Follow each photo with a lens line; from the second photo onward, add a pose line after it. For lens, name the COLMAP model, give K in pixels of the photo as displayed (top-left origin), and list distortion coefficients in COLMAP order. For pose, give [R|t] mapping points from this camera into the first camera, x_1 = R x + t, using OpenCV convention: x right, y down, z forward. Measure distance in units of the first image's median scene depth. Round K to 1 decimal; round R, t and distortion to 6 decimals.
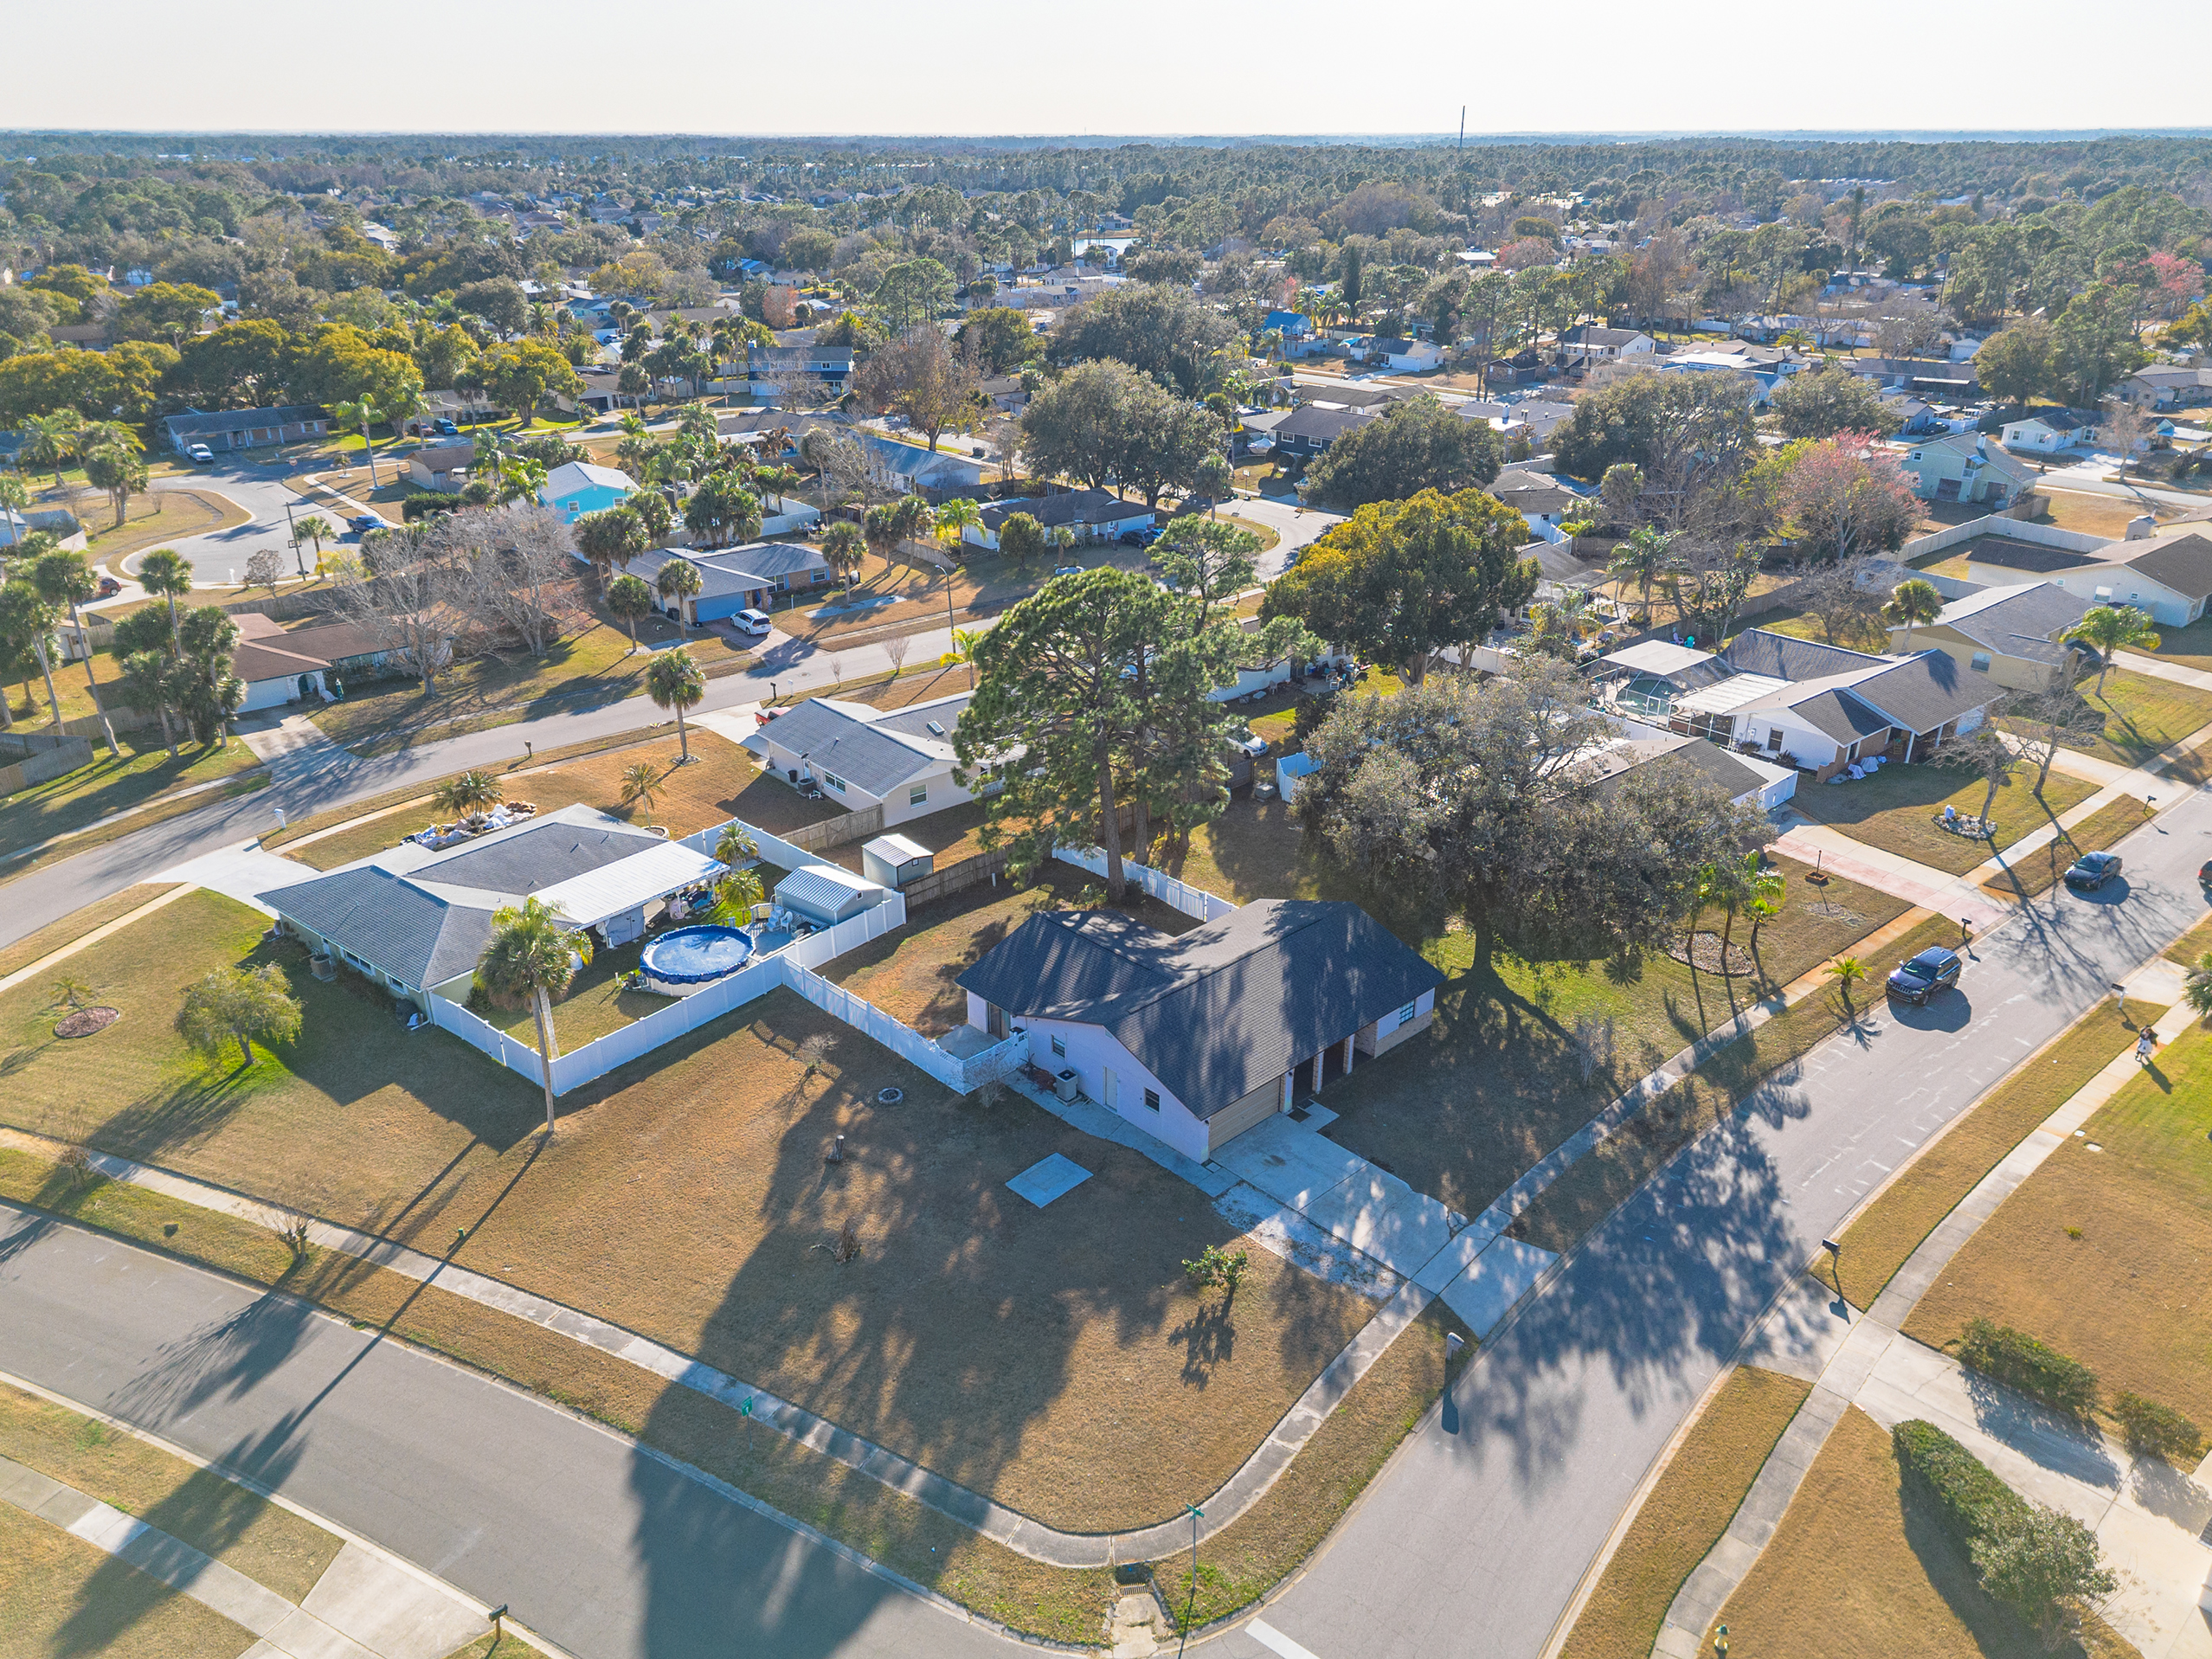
lens RADIAL K [[1564.7, 0, 1106.0], [0, 1564.7, 829.5], [0, 0, 1]] dist [0.083945, -0.089925]
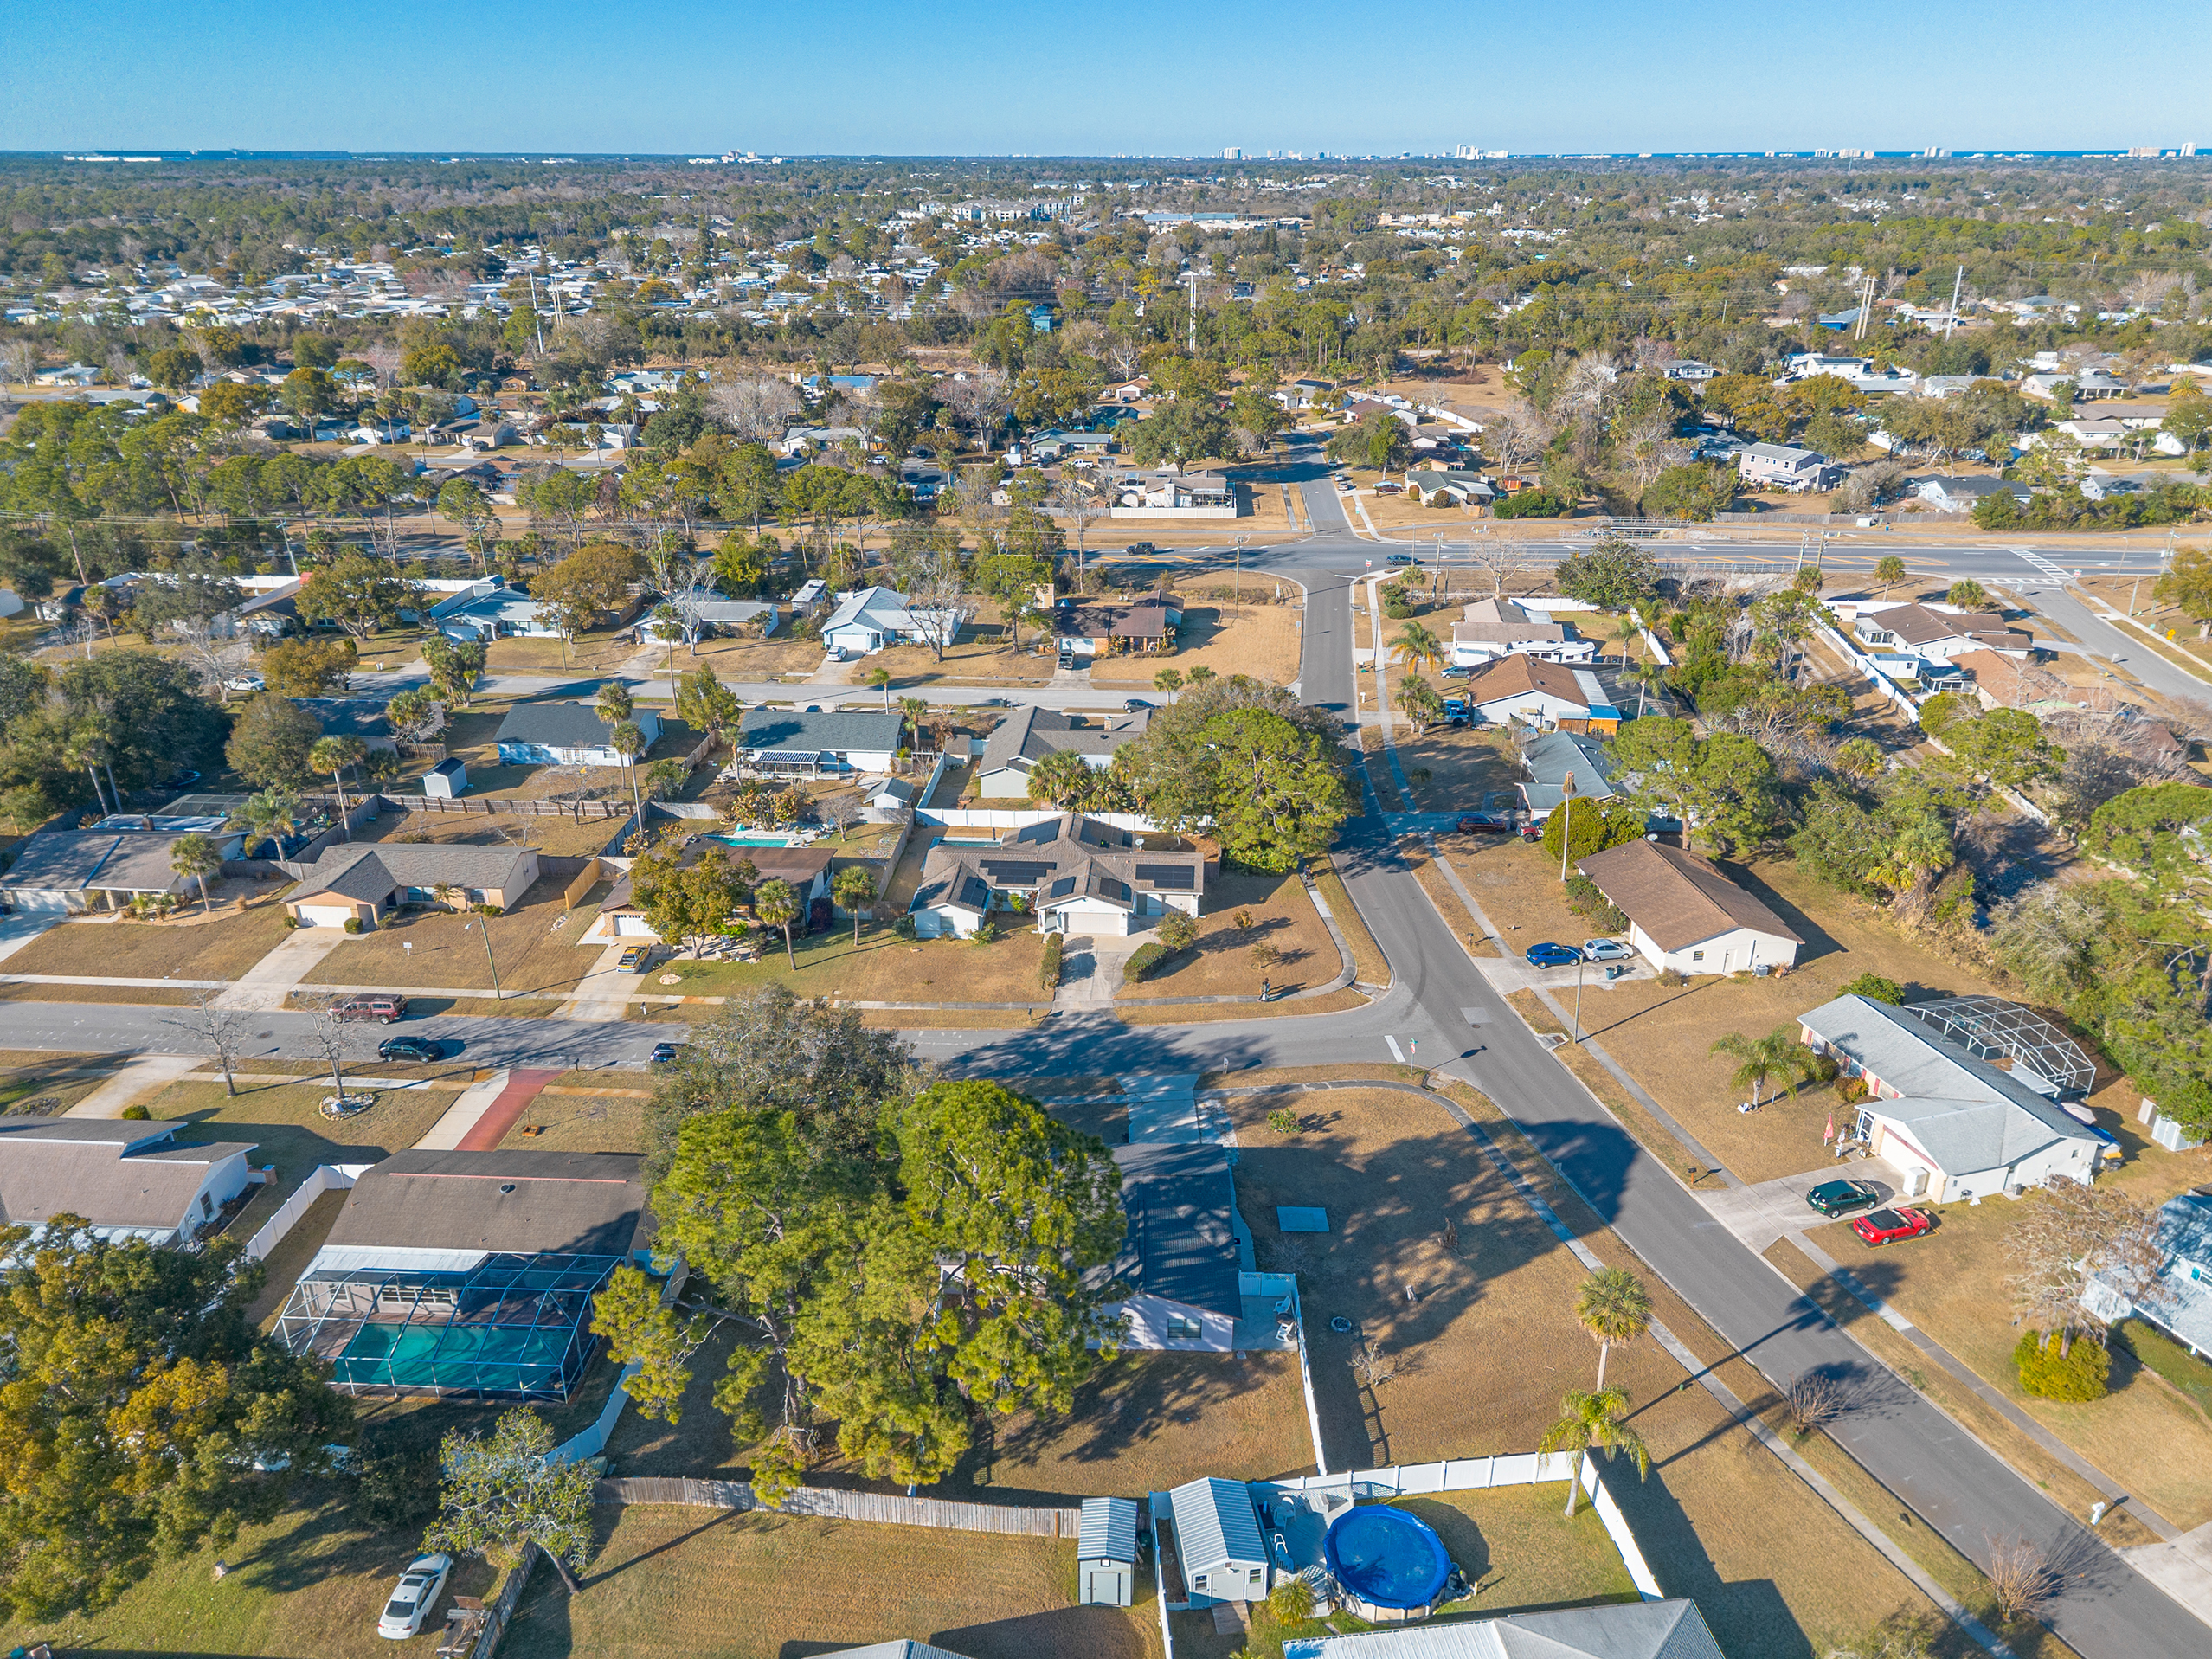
lens RADIAL K [[1564.7, 0, 1106.0], [0, 1564.7, 829.5], [0, 0, 1]] dist [0.083945, -0.089925]
pose [[-0.716491, -0.274155, 0.641466, -0.683278], [0.283751, 0.725498, 0.627007, -0.933949], [-0.637280, 0.631262, -0.442022, 1.387922]]
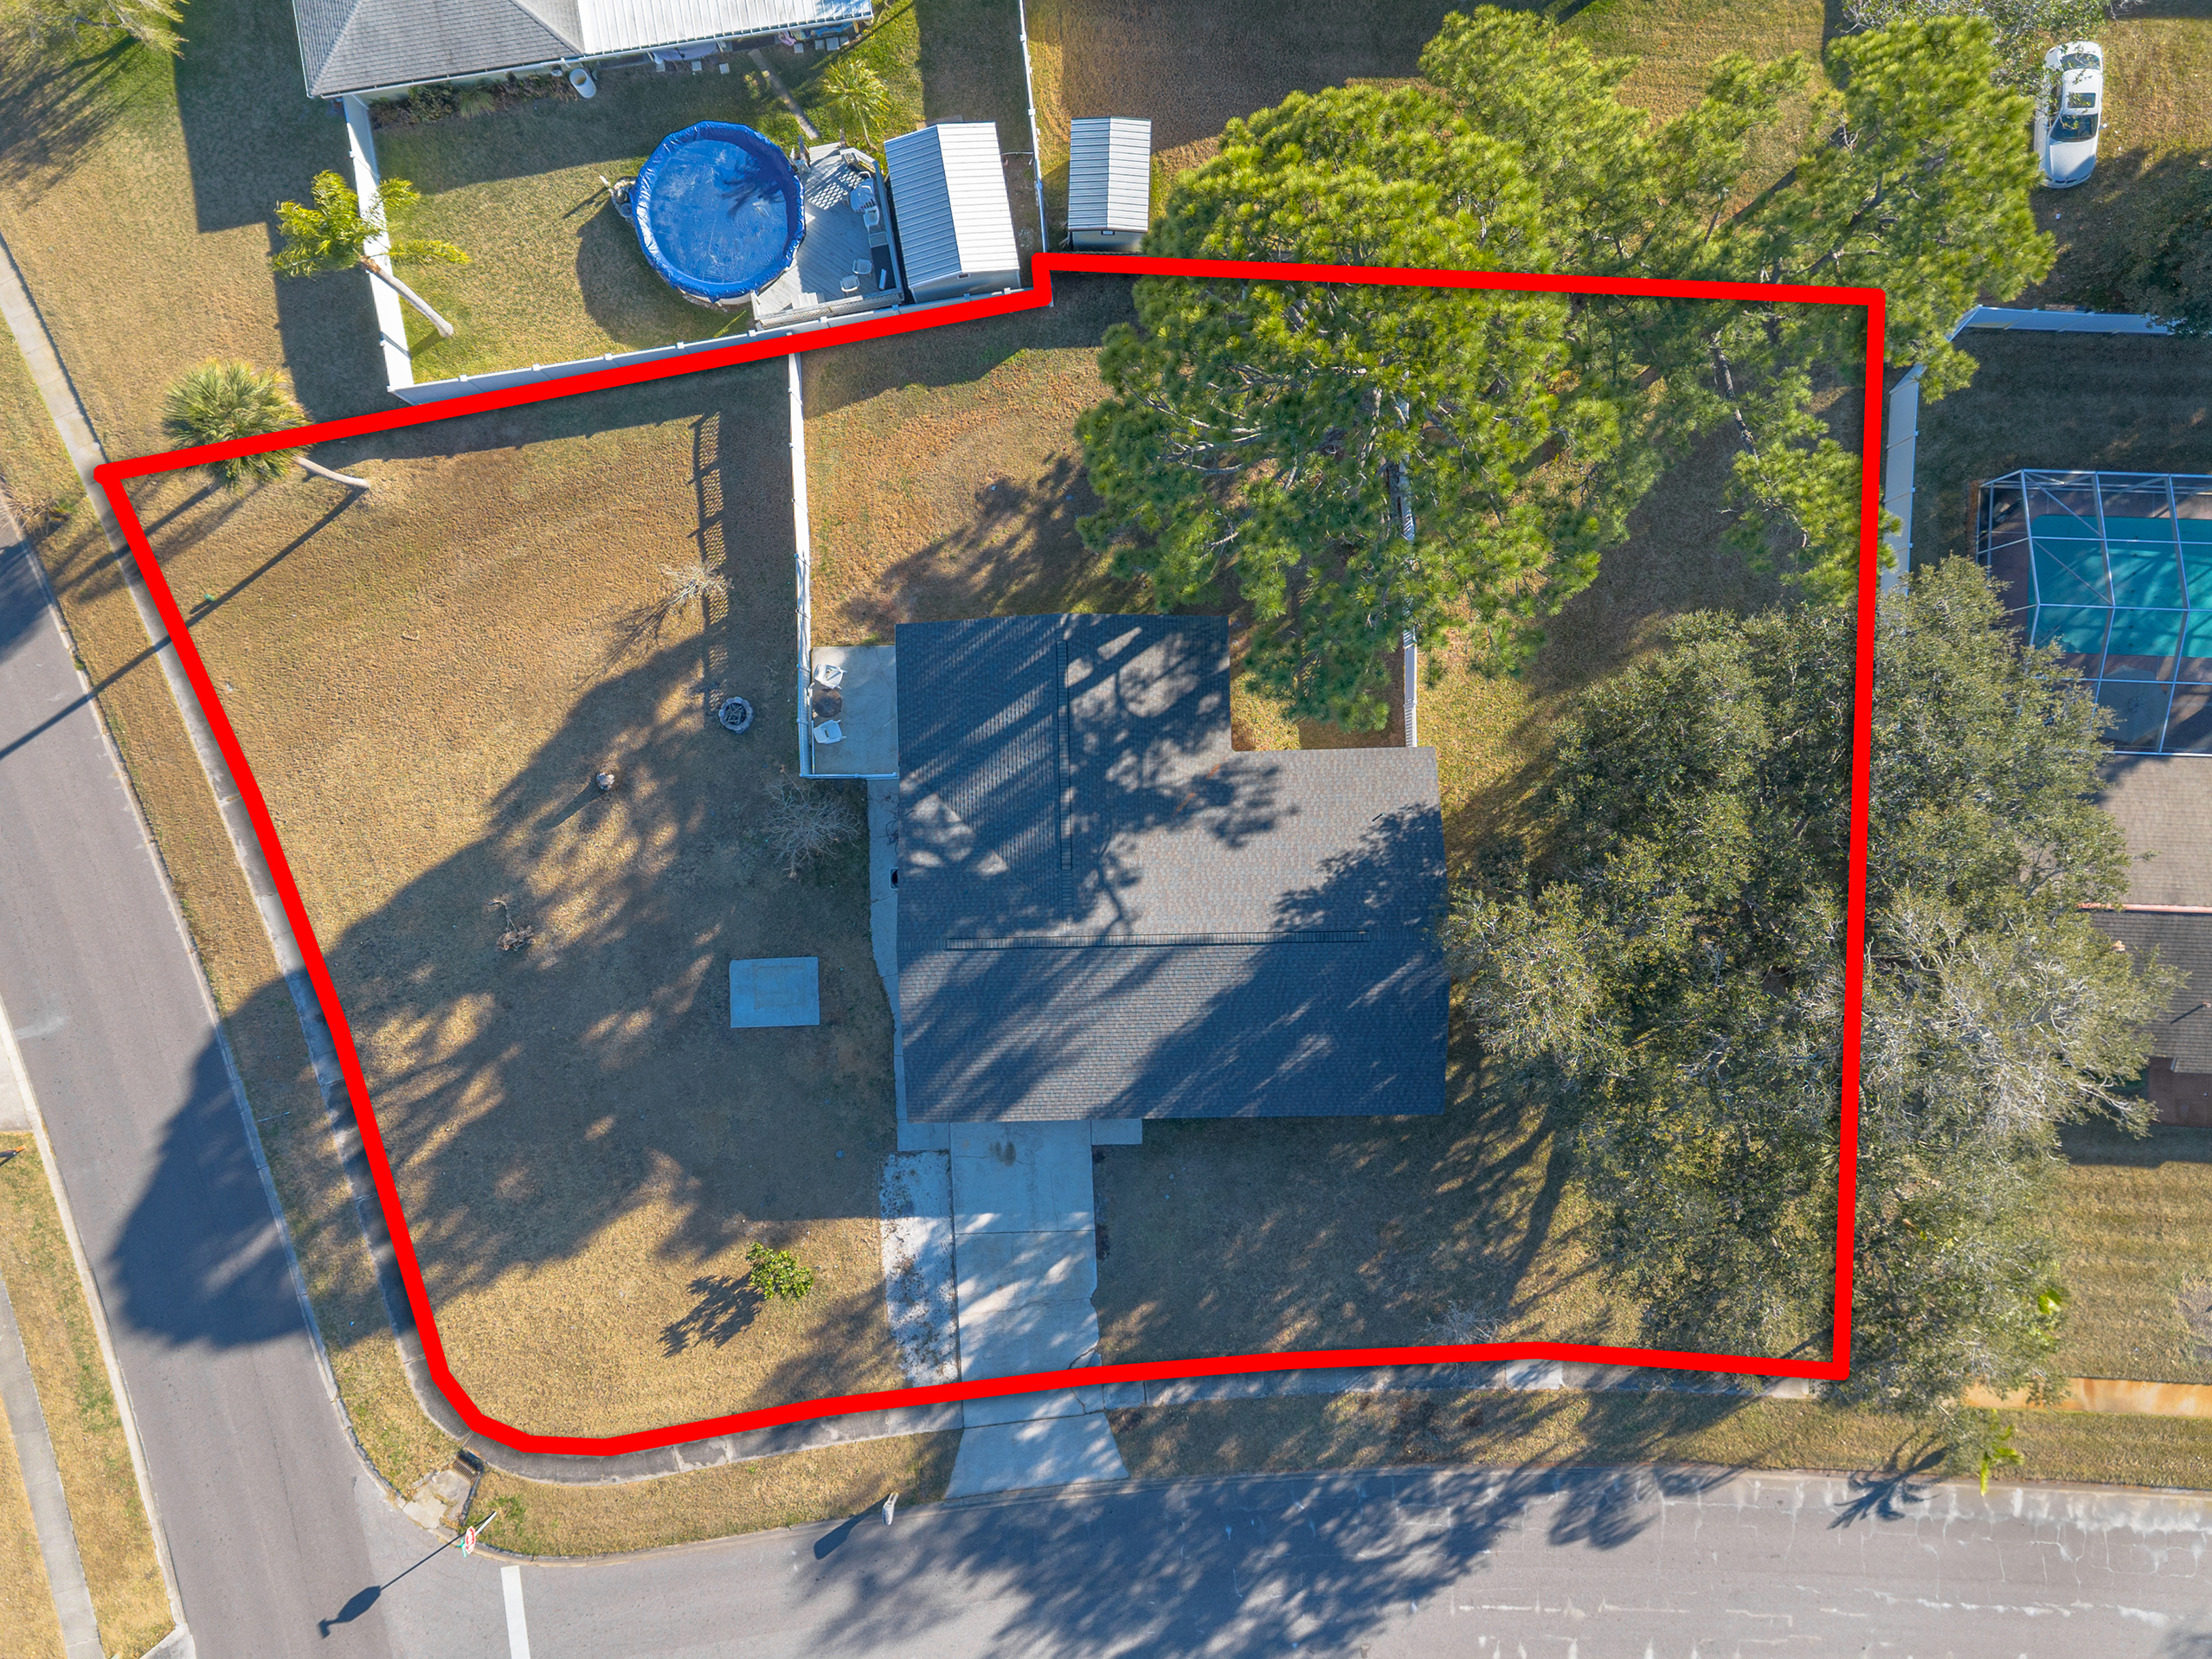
lens RADIAL K [[1564.7, 0, 1106.0], [0, 1564.7, 829.5], [0, 0, 1]] dist [0.083945, -0.089925]
pose [[0.737272, 0.675569, -0.006035, 0.034036], [-0.266381, 0.298897, 0.916353, -0.539181], [0.620863, -0.673994, 0.400327, 0.747337]]
